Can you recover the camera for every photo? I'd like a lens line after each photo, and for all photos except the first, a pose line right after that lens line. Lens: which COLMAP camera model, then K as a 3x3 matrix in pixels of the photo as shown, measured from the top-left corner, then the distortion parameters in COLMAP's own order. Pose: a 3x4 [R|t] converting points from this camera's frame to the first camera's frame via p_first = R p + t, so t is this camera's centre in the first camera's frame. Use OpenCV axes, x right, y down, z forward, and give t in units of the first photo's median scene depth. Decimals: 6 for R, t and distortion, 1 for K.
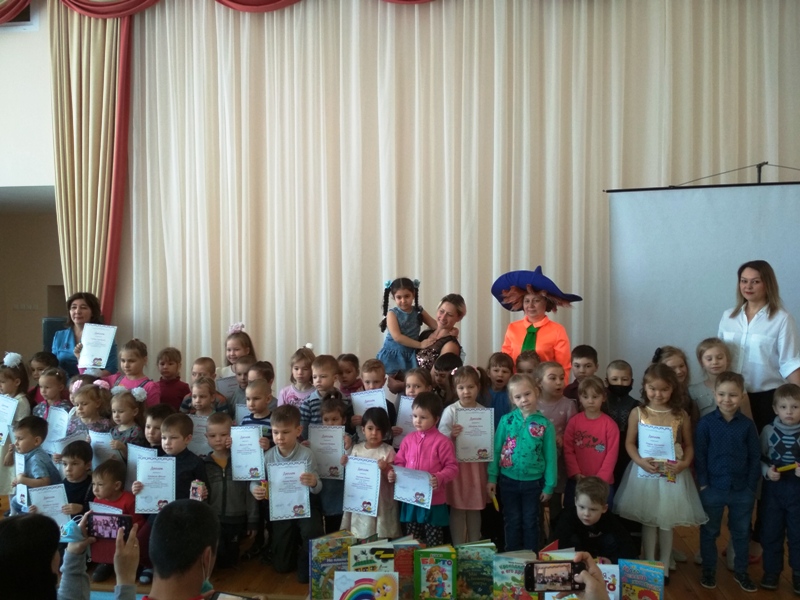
lens RADIAL K [[709.8, 0, 395.4], [0, 709.8, 298.0], [0, 0, 1]] dist [0.131380, -0.266525]
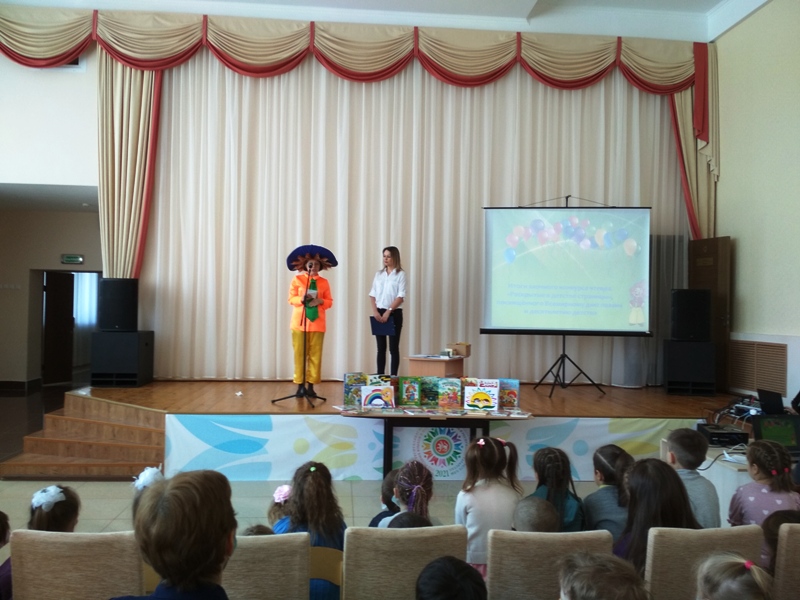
lens RADIAL K [[709.8, 0, 395.4], [0, 709.8, 298.0], [0, 0, 1]] dist [0.131380, -0.266525]
pose [[0.977509, 0.021575, 0.209789, -0.236900], [-0.013424, 0.999101, -0.040202, 0.125140], [-0.210468, 0.036482, 0.976920, -0.541611]]
